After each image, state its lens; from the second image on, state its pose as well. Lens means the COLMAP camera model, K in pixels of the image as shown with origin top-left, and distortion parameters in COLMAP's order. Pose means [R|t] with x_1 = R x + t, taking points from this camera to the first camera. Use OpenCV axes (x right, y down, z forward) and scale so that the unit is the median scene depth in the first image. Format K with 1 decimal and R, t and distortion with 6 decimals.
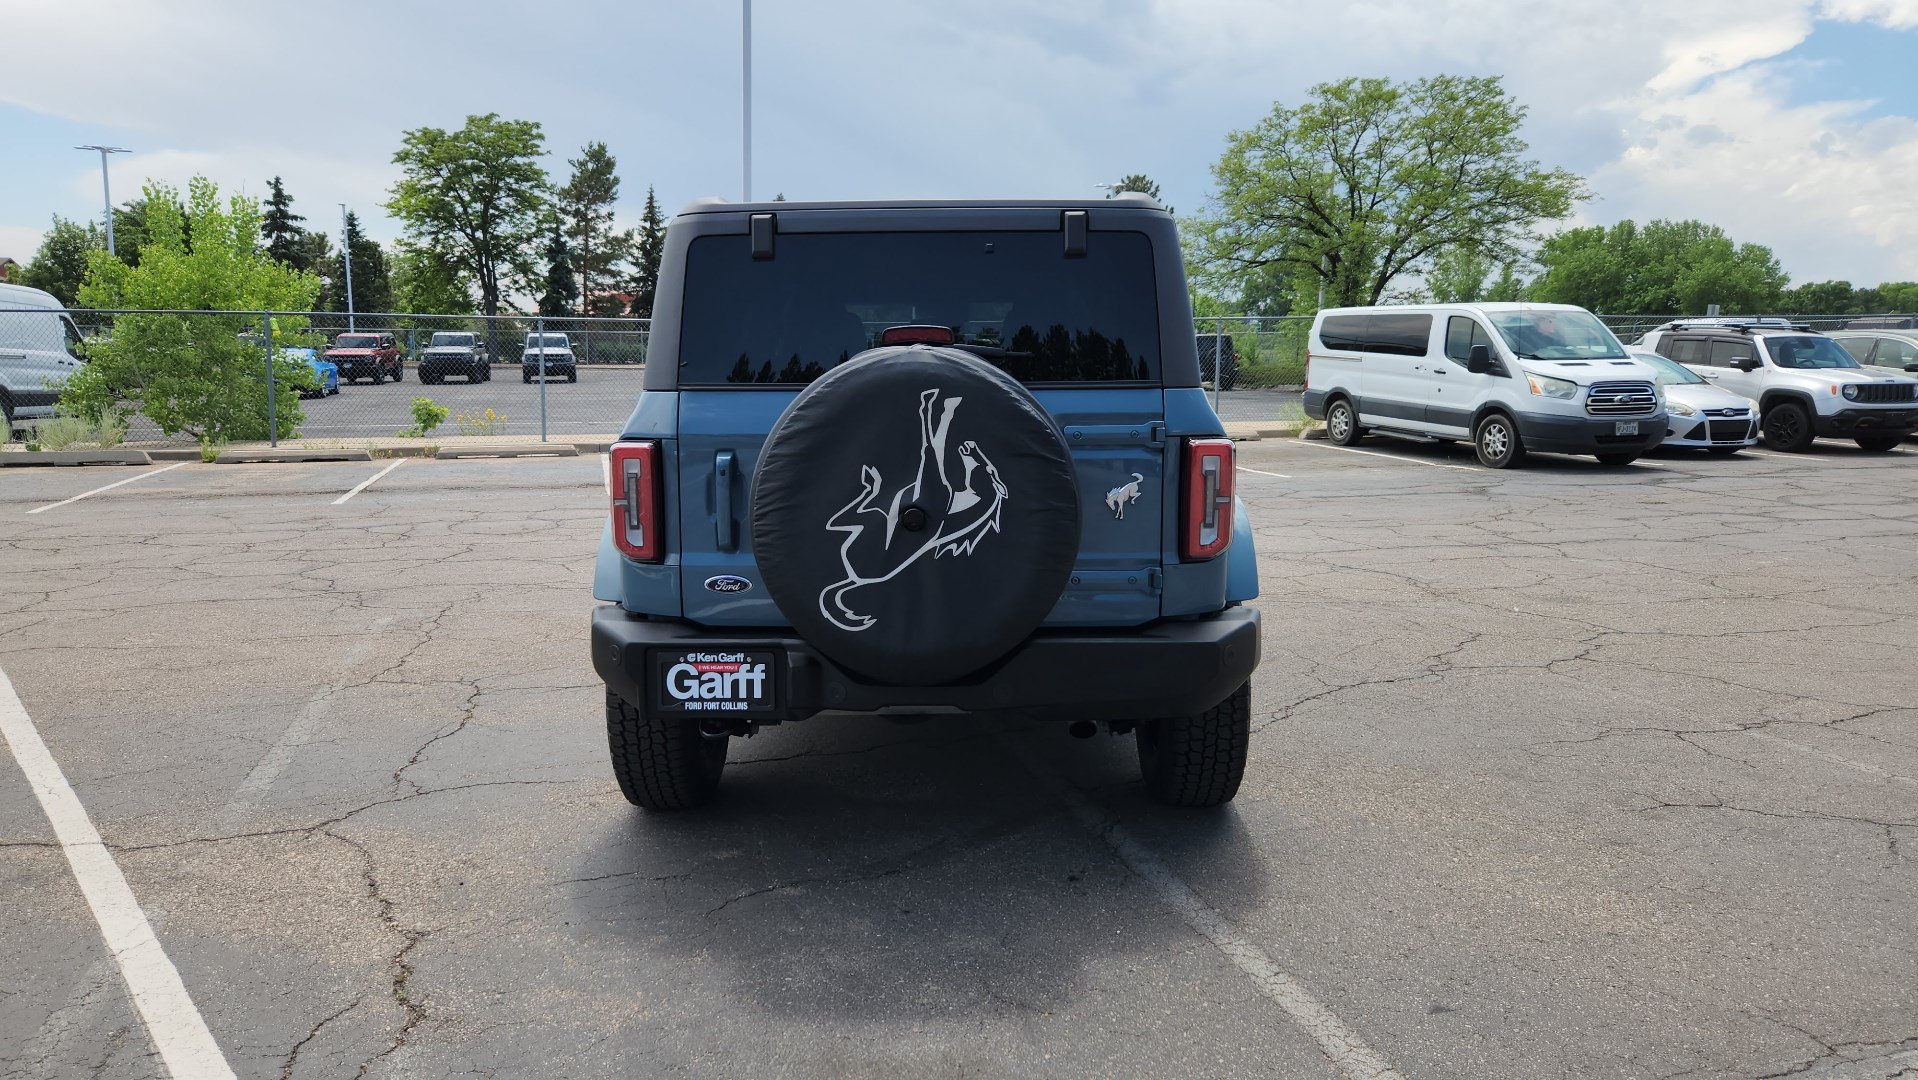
lens RADIAL K [[1288.0, 0, 920.4], [0, 1288.0, 532.7], [0, 0, 1]] dist [0.070657, -0.058934]
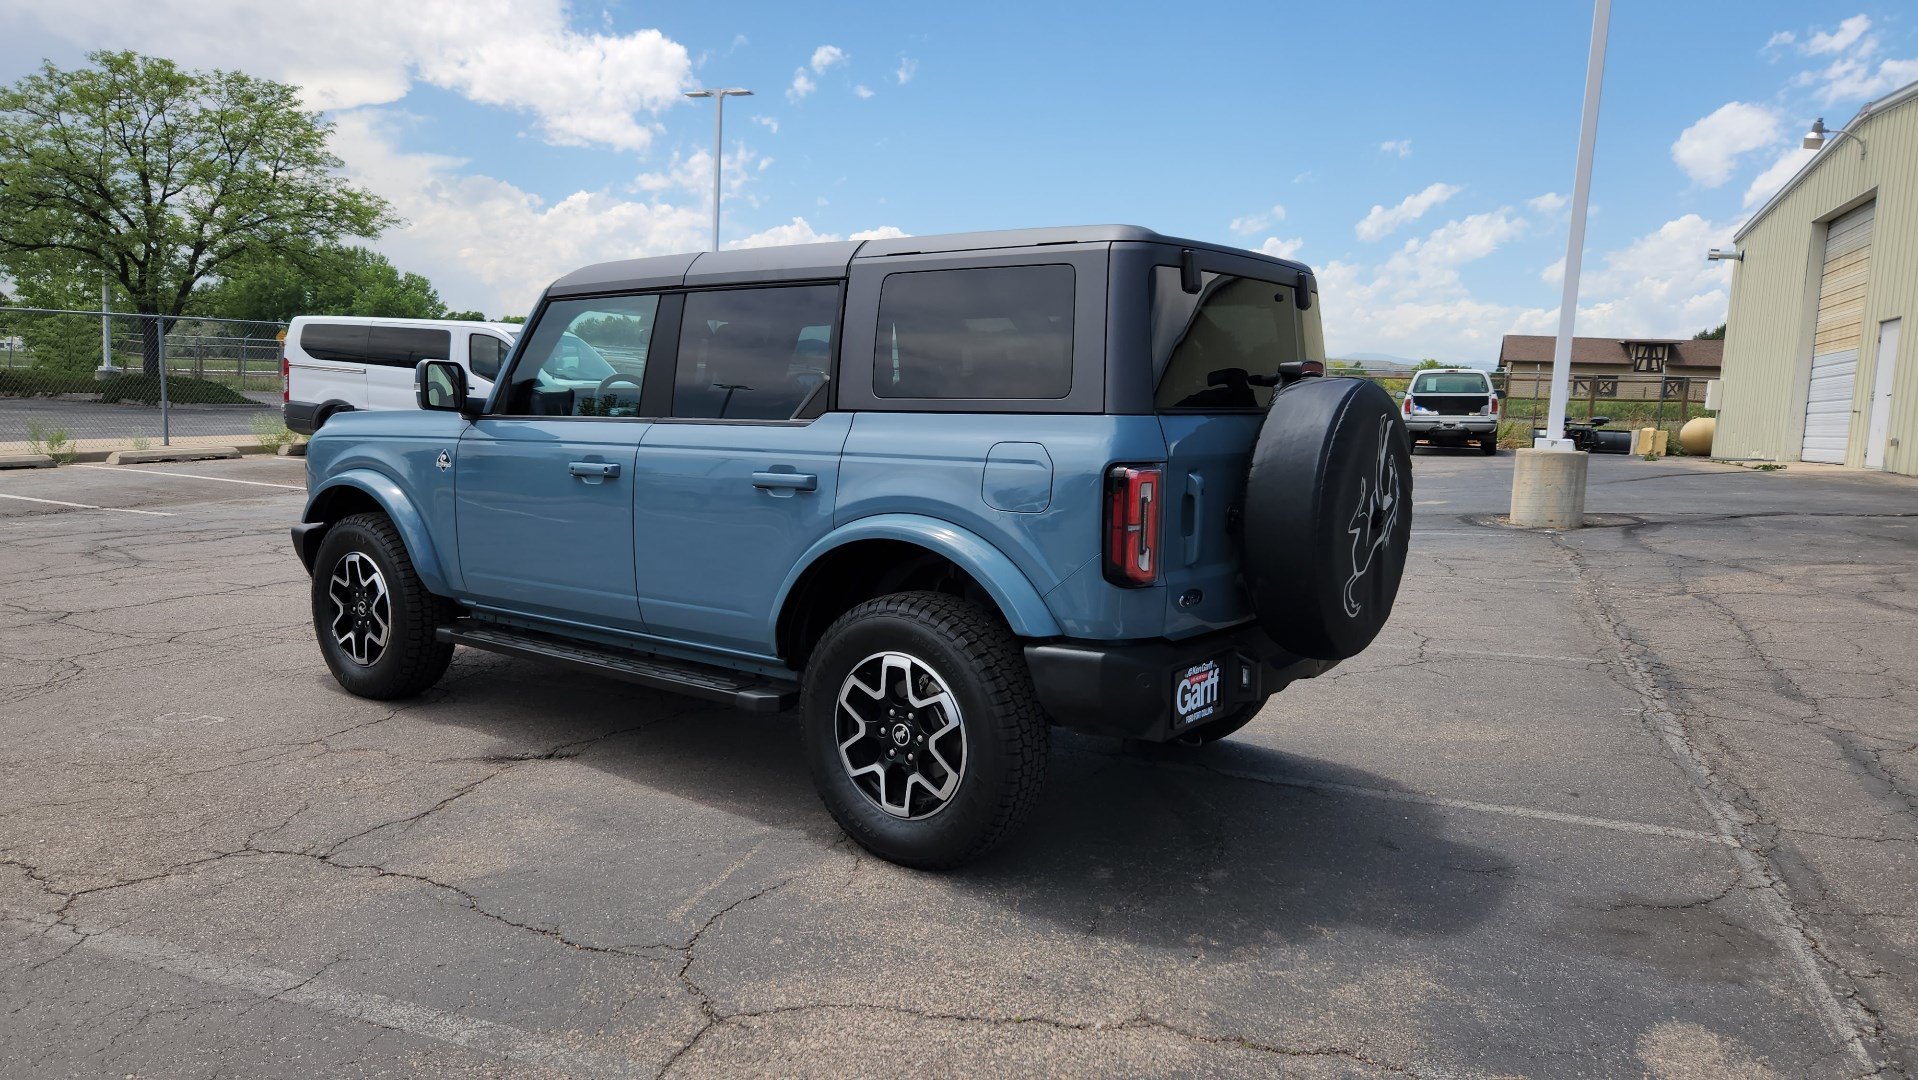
lens RADIAL K [[1288.0, 0, 923.3], [0, 1288.0, 518.3], [0, 0, 1]] dist [0.070657, -0.058934]
pose [[0.586529, -0.064332, 0.807369, -0.780251], [0.080318, 0.996547, 0.021057, -0.044683], [-0.805936, 0.052496, 0.589671, 0.383100]]
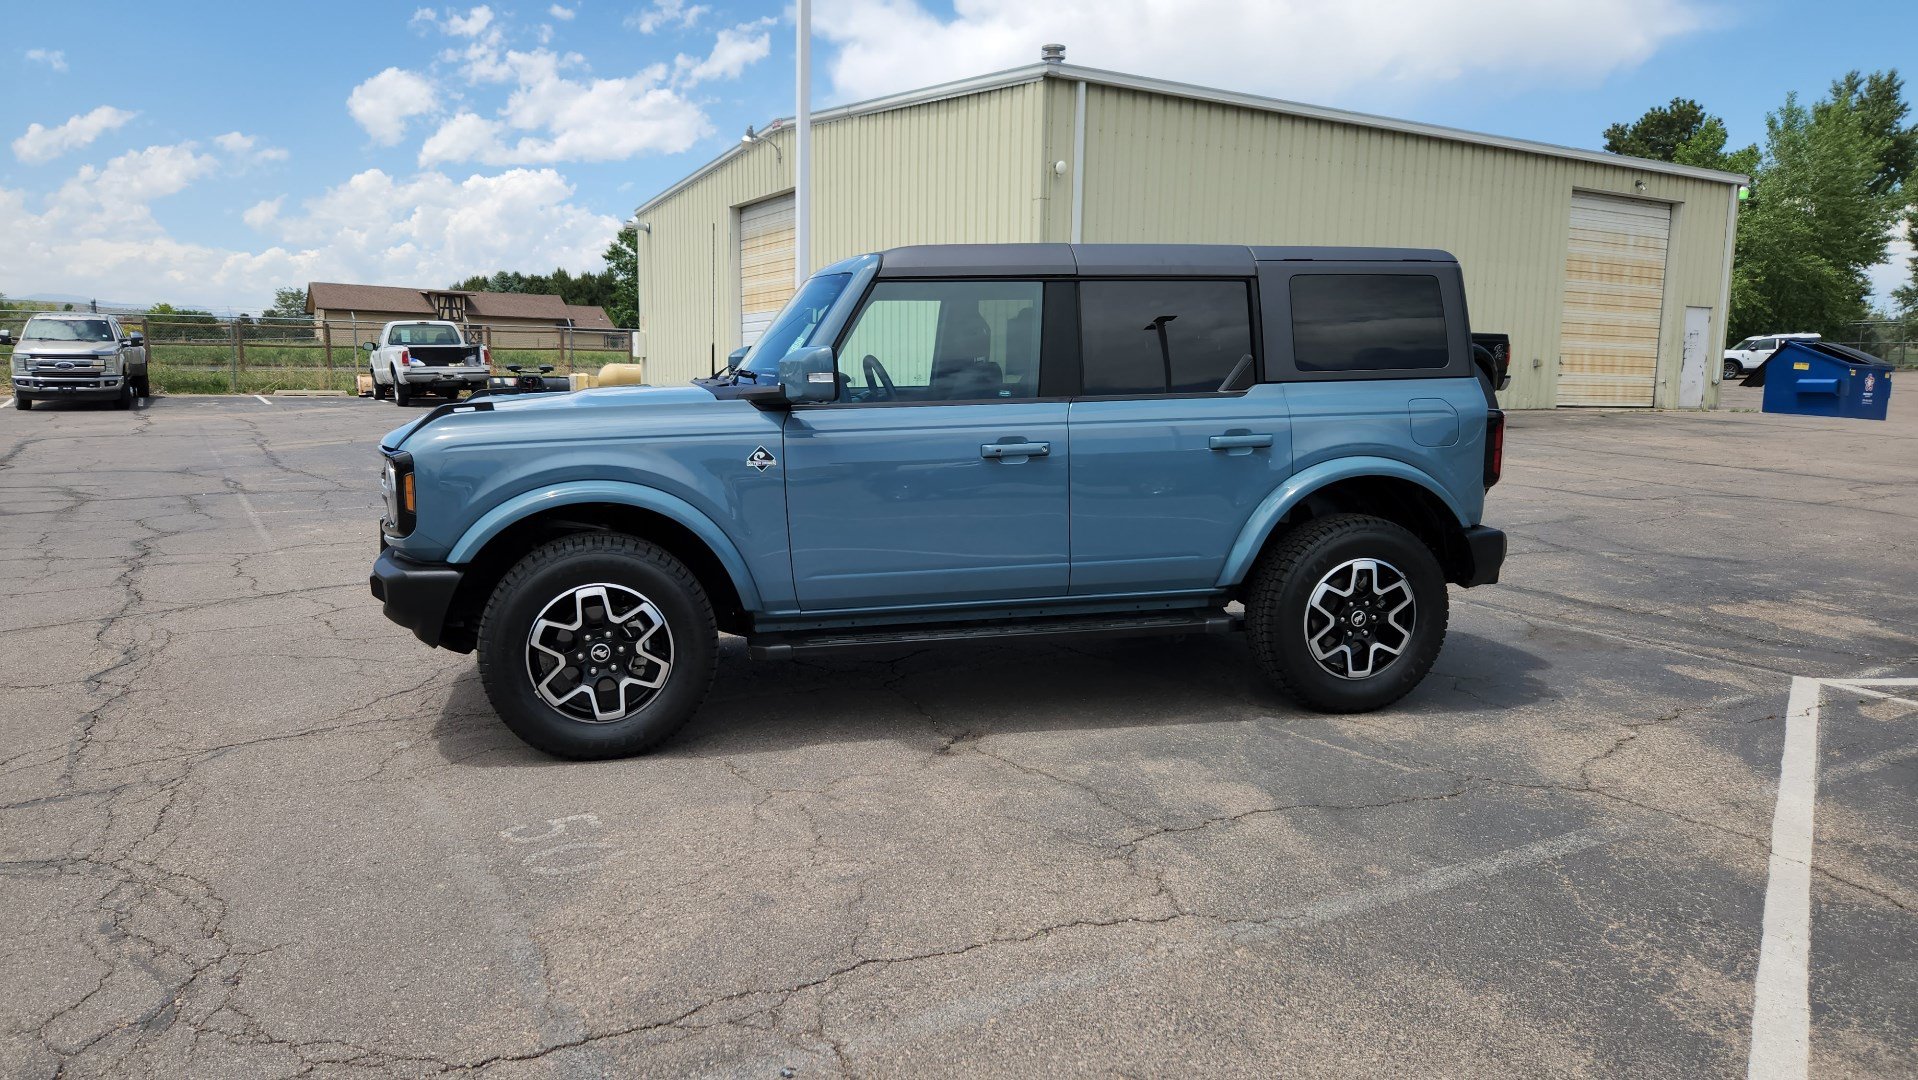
lens RADIAL K [[1284.5, 0, 916.8], [0, 1284.5, 534.7], [0, 0, 1]] dist [0.069343, -0.056949]
pose [[-0.270013, -0.132817, 0.953652, -1.071634], [0.121371, 0.977845, 0.170551, -0.189913], [-0.955176, 0.161797, -0.247911, 1.438412]]
